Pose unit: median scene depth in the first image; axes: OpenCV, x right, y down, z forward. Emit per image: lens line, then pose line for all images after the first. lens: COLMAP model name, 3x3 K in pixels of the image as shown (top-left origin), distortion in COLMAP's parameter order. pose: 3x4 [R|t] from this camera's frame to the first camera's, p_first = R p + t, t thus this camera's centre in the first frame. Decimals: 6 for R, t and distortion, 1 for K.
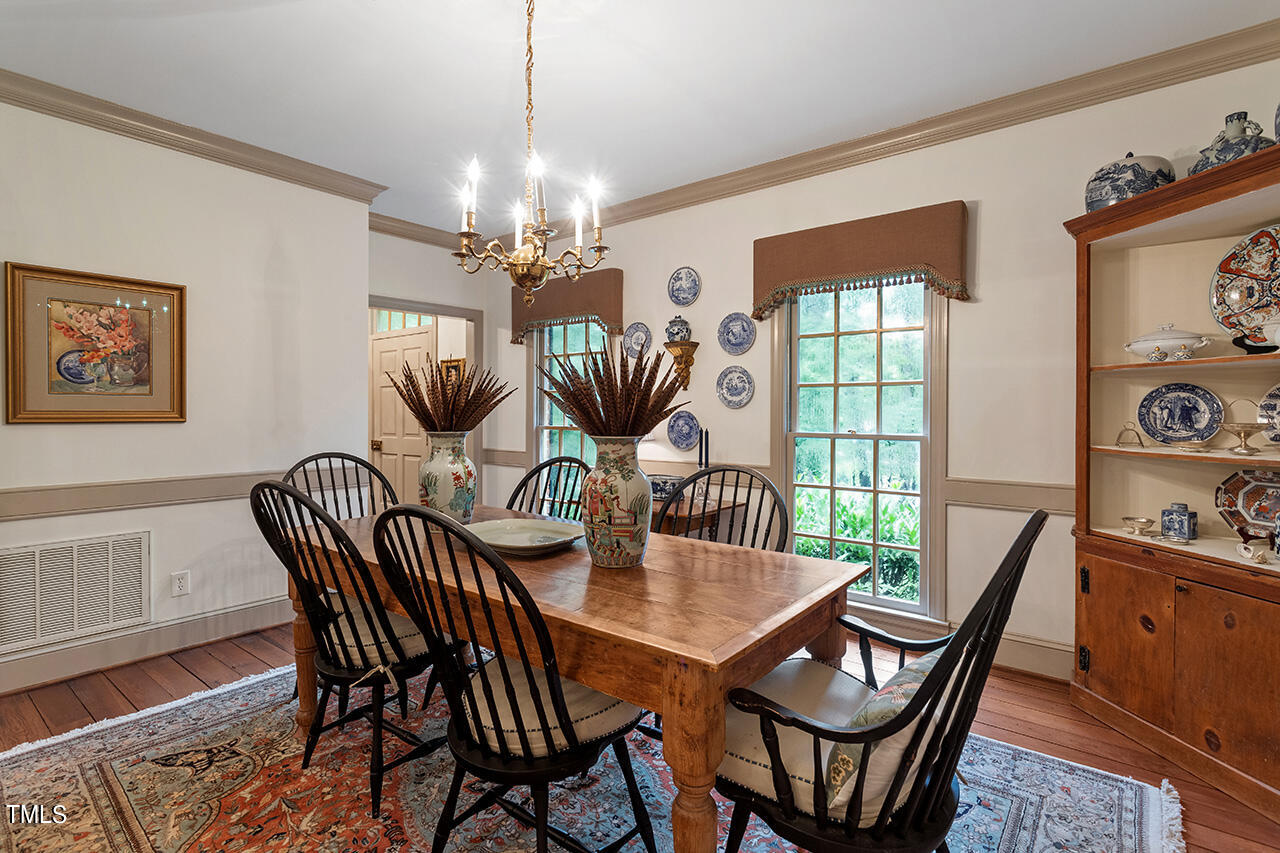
lens RADIAL K [[603.9, 0, 643.3], [0, 603.9, 418.4], [0, 0, 1]] dist [0.011000, 0.000507]
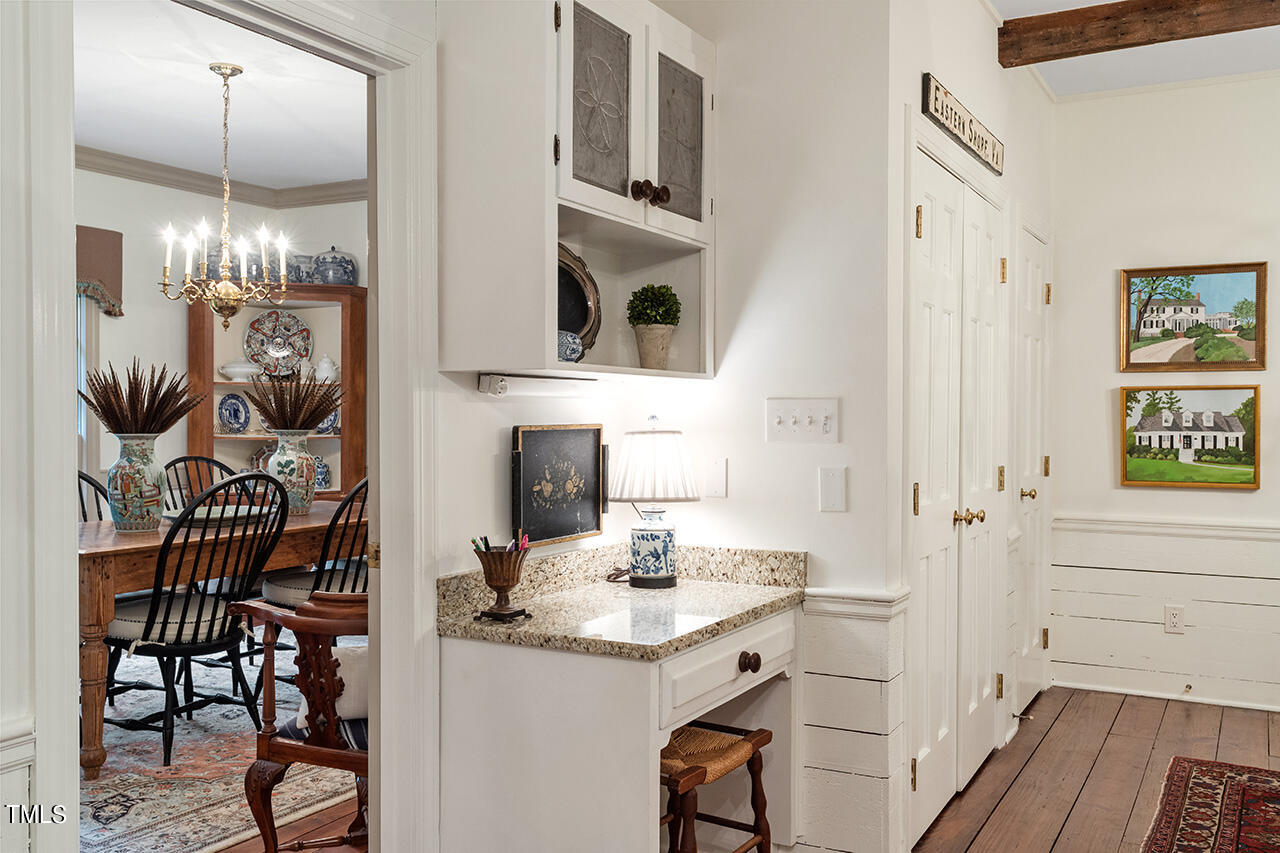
lens RADIAL K [[1137.5, 0, 640.0], [0, 1137.5, 426.5], [0, 0, 1]] dist [0.001088, 0.003895]
pose [[-0.168697, -0.015934, 0.985539, -2.391487], [0.010830, 0.999779, 0.018018, -0.016511], [-0.985608, 0.013713, -0.168487, 0.501719]]
